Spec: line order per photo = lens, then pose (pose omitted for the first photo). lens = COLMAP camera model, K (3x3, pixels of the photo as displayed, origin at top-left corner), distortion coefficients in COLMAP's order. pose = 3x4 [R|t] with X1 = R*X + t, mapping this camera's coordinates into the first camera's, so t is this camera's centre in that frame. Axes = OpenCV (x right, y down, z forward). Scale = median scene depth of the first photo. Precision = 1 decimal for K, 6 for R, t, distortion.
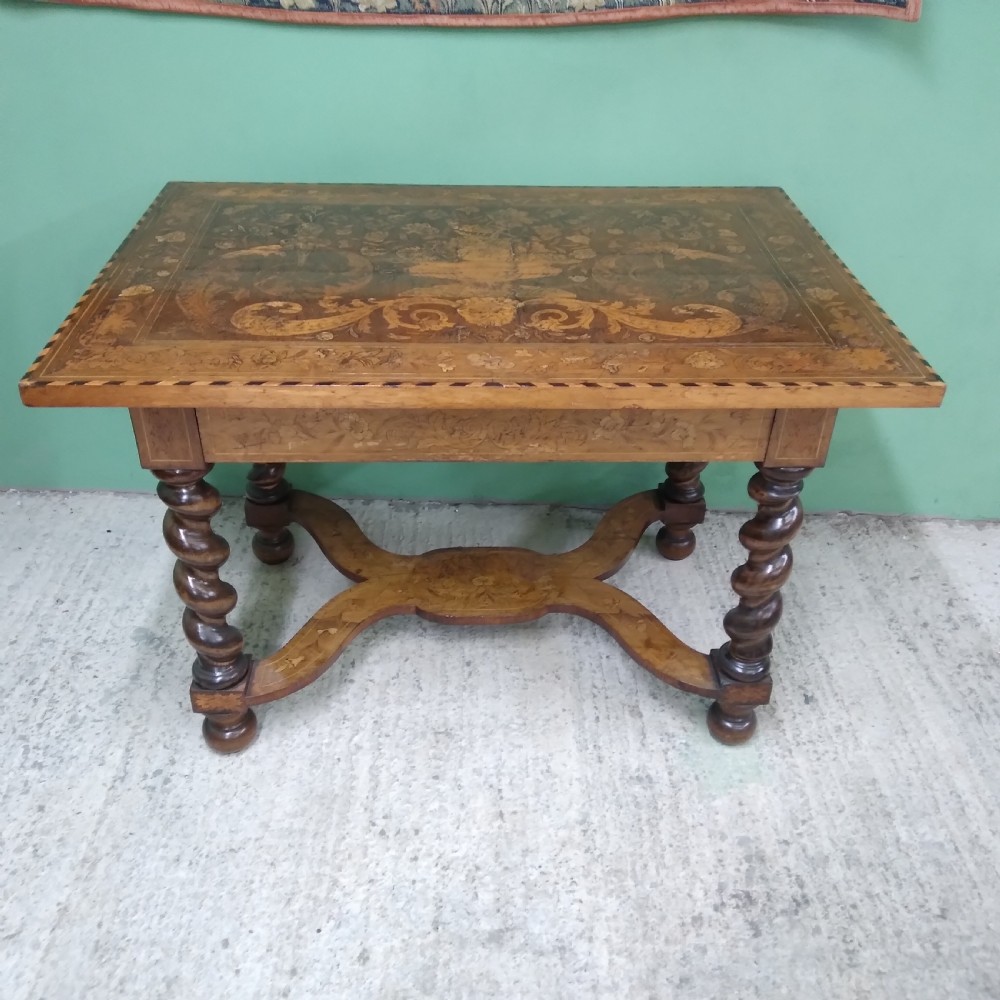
lens RADIAL K [[983.5, 0, 504.3], [0, 983.5, 497.1], [0, 0, 1]] dist [0.103129, -0.160899]
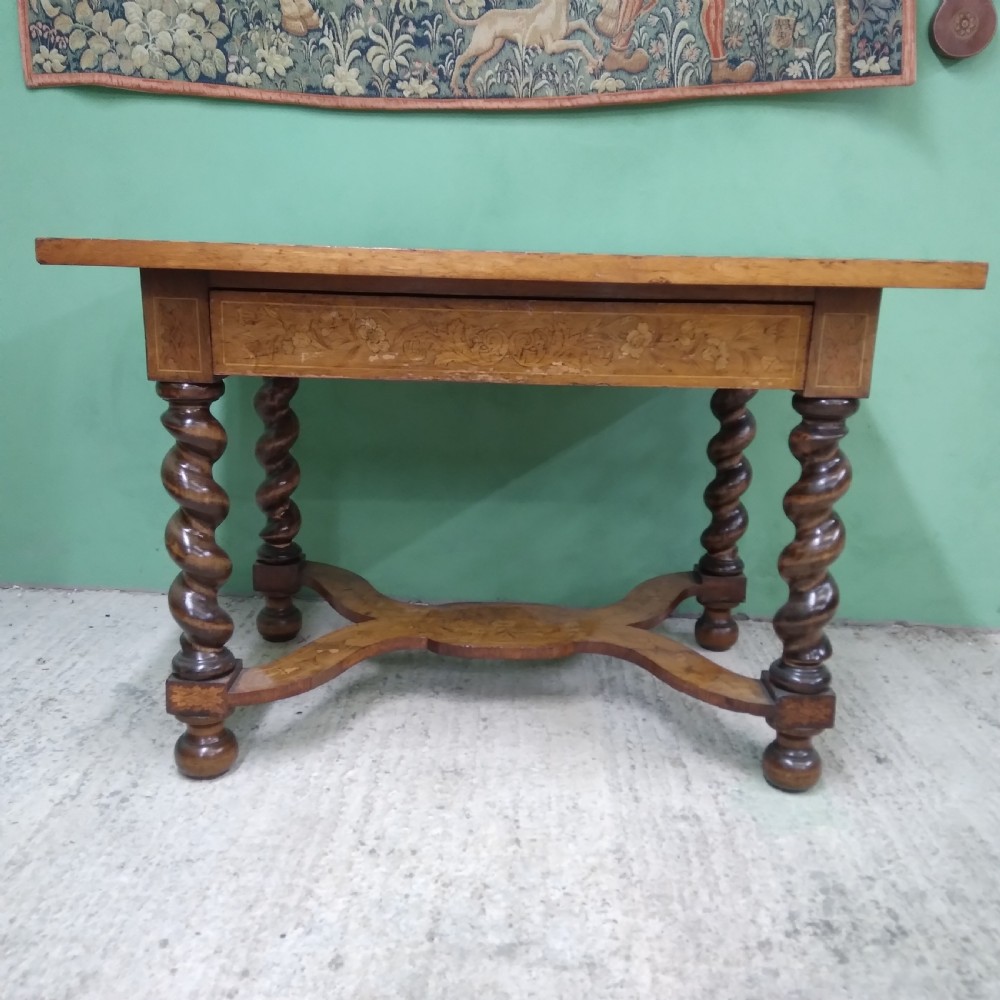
lens RADIAL K [[984.0, 0, 507.5], [0, 984.0, 501.2], [0, 0, 1]] dist [0.067429, -0.085275]
pose [[0.999391, 0.010756, -0.033194, 0.013009], [-0.021577, 0.938123, -0.345630, 0.341197], [0.027422, 0.346136, 0.937784, 0.130972]]
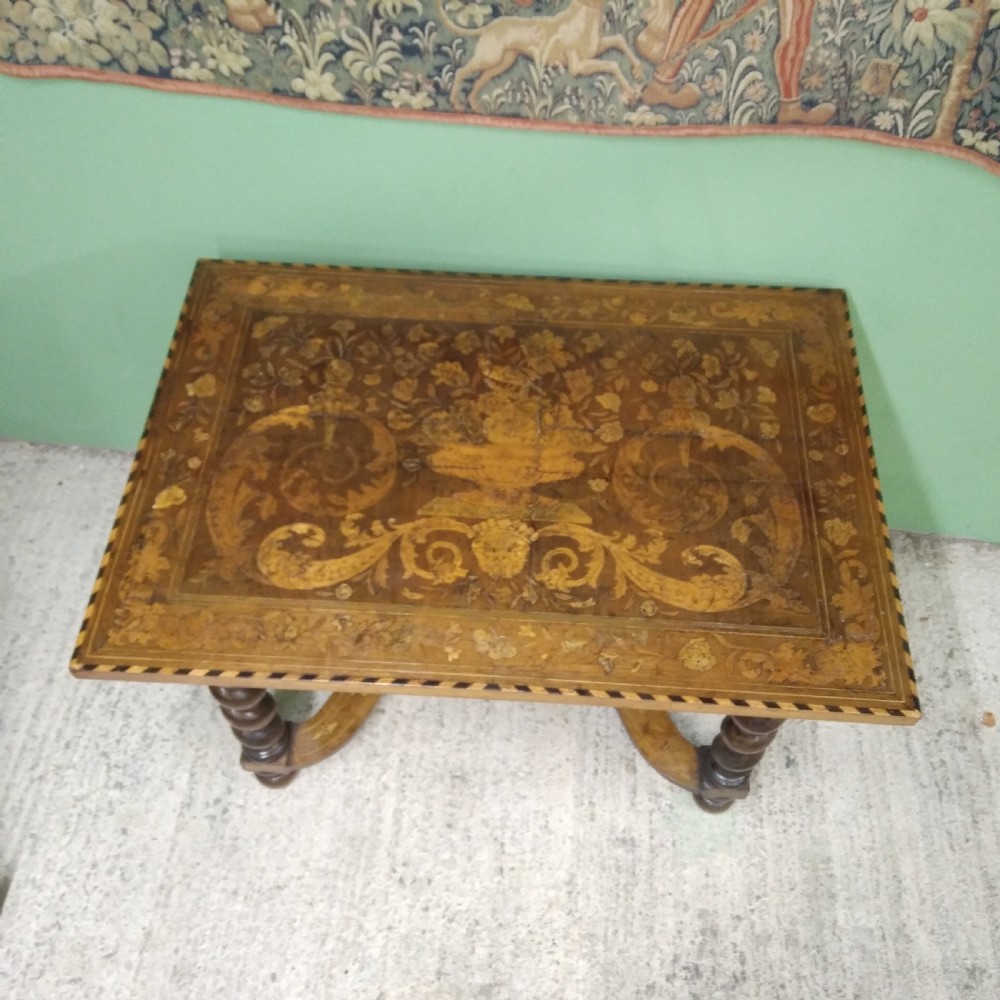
lens RADIAL K [[994.4, 0, 507.5], [0, 994.4, 495.8], [0, 0, 1]] dist [0.108945, -0.186479]
pose [[0.995477, 0.076134, -0.056824, 0.038764], [-0.050436, 0.930413, 0.363025, -0.535855], [0.080508, -0.358517, 0.930045, 0.042383]]
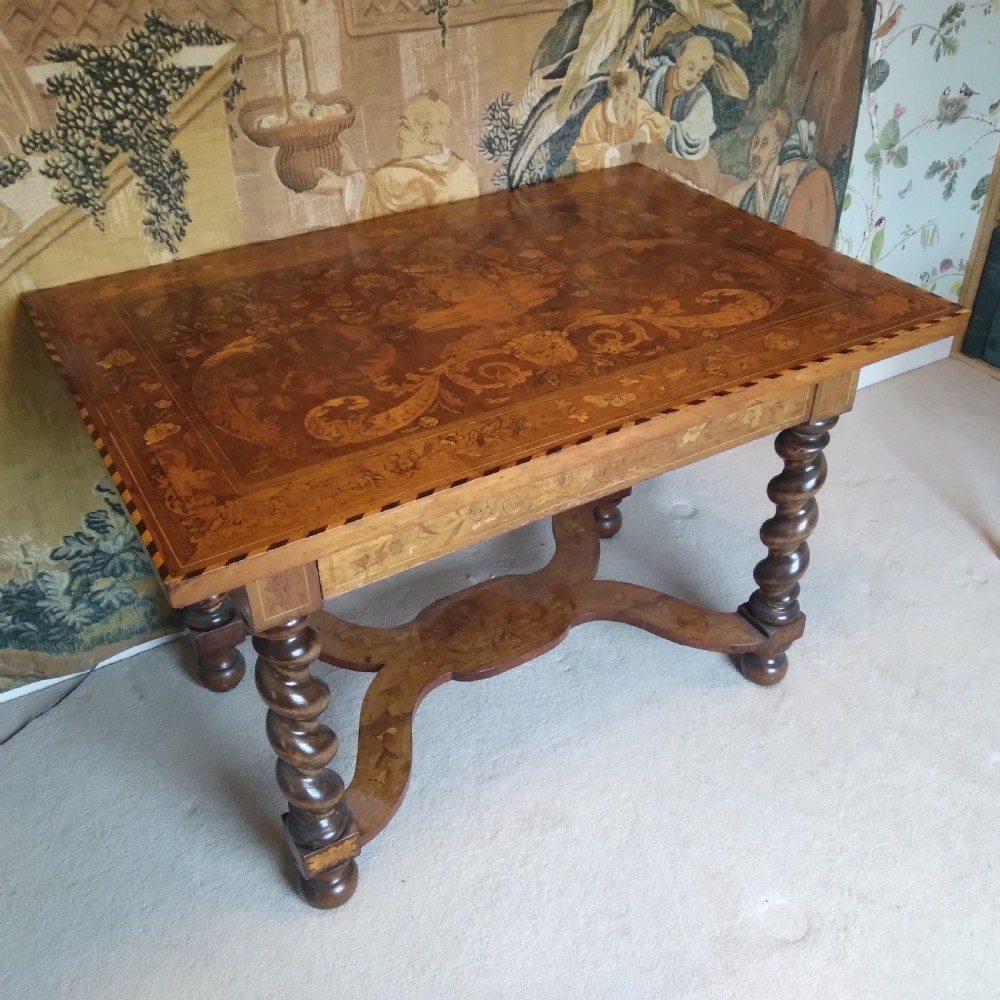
lens RADIAL K [[998.2, 0, 507.6], [0, 998.2, 495.5], [0, 0, 1]] dist [0.089687, -0.140843]
pose [[0.881297, -0.303270, 0.362411, -0.381266], [0.295839, 0.952103, 0.077323, -0.120470], [-0.368503, 0.039071, 0.928805, 0.106218]]
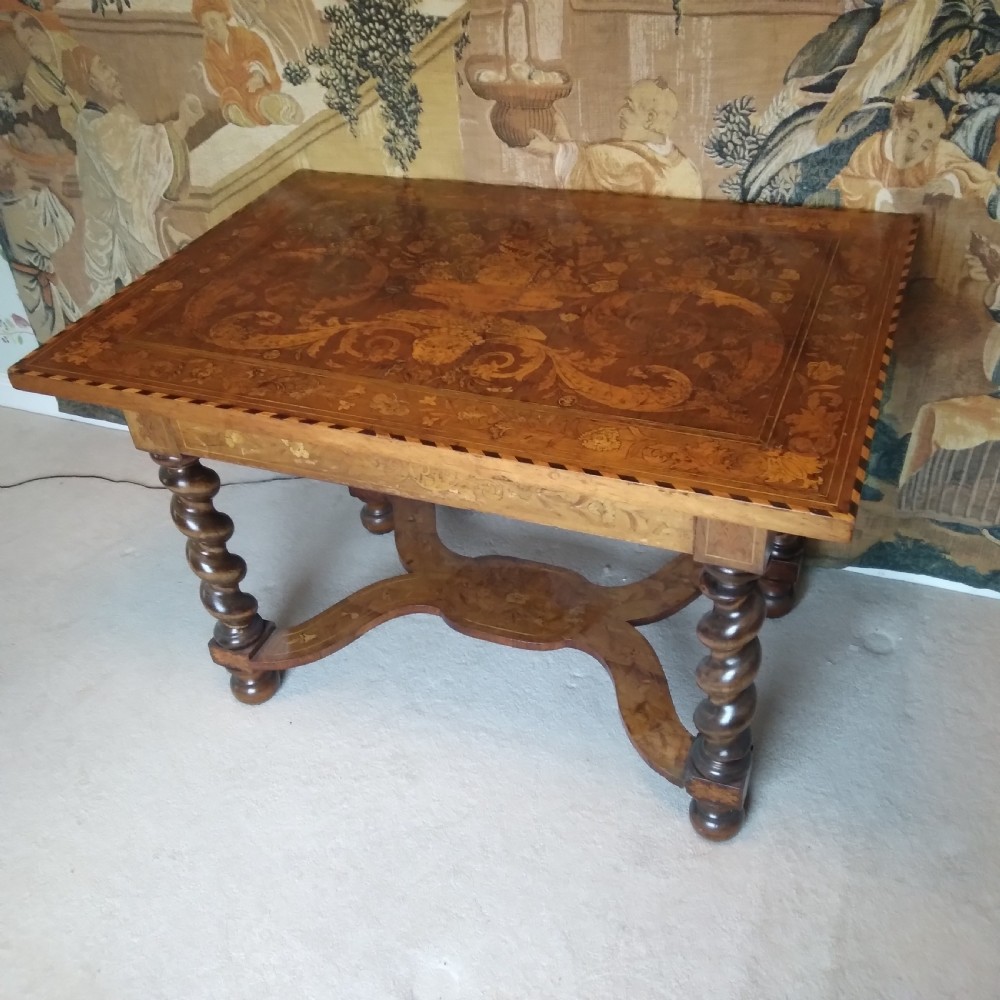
lens RADIAL K [[994.4, 0, 507.5], [0, 994.4, 495.8], [0, 0, 1]] dist [0.108945, -0.186479]
pose [[0.907594, 0.183022, -0.377857, 0.380925], [-0.157792, 0.982699, 0.096980, -0.128839], [0.389069, -0.028396, 0.920771, 0.101213]]
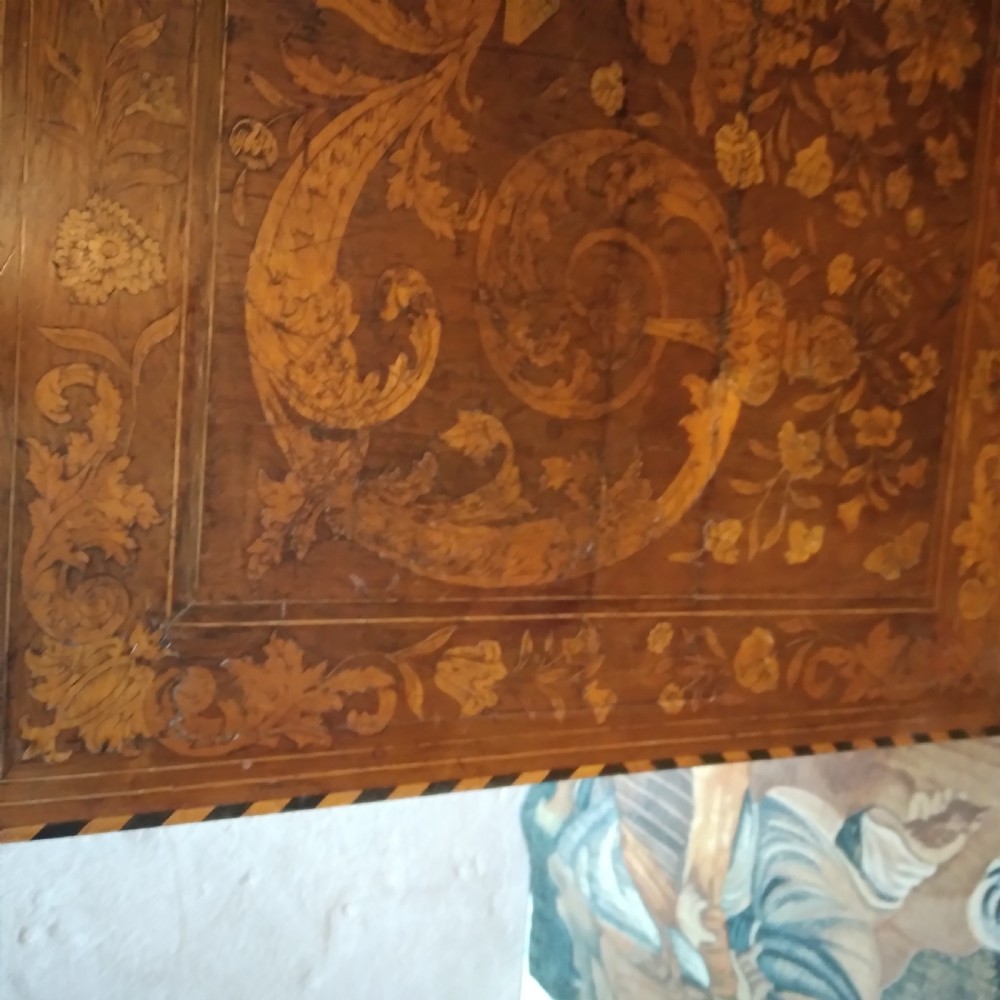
lens RADIAL K [[1038.9, 0, 511.0], [0, 1038.9, 501.8], [0, 0, 1]] dist [0.100280, -0.187930]
pose [[-0.105365, 0.993204, 0.049428, 0.206602], [-0.887071, -0.116338, 0.446733, -0.366031], [0.449447, 0.003224, 0.893301, 0.569851]]
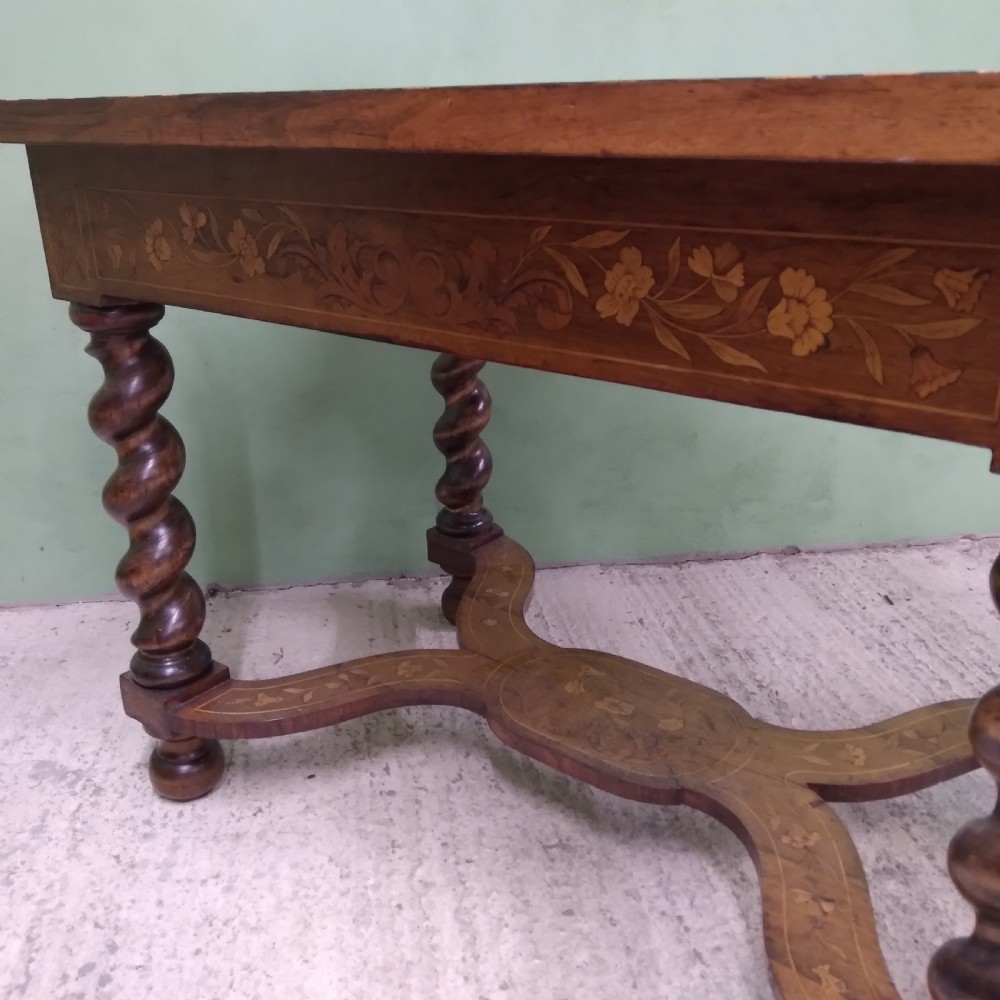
lens RADIAL K [[992.0, 0, 505.5], [0, 992.0, 495.1], [0, 0, 1]] dist [0.082882, -0.118916]
pose [[0.989068, -0.090558, 0.116378, -0.160201], [0.115894, 0.965362, -0.233764, 0.184259], [-0.091178, 0.244696, 0.965303, 0.373871]]
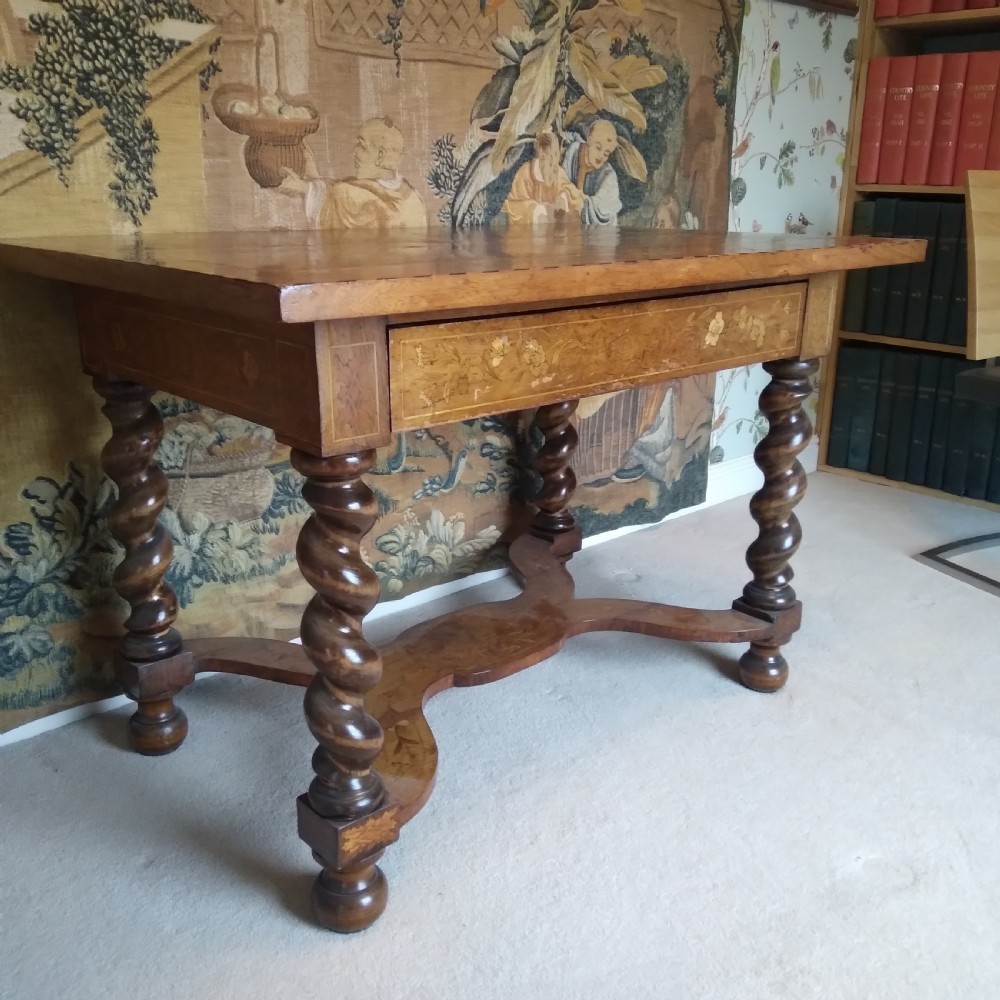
lens RADIAL K [[992.0, 0, 505.5], [0, 992.0, 495.1], [0, 0, 1]] dist [0.082882, -0.118916]
pose [[0.762641, -0.208808, 0.612191, -0.600922], [0.374230, 0.914407, -0.154311, 0.133044], [-0.527570, 0.346784, 0.775507, 0.322969]]
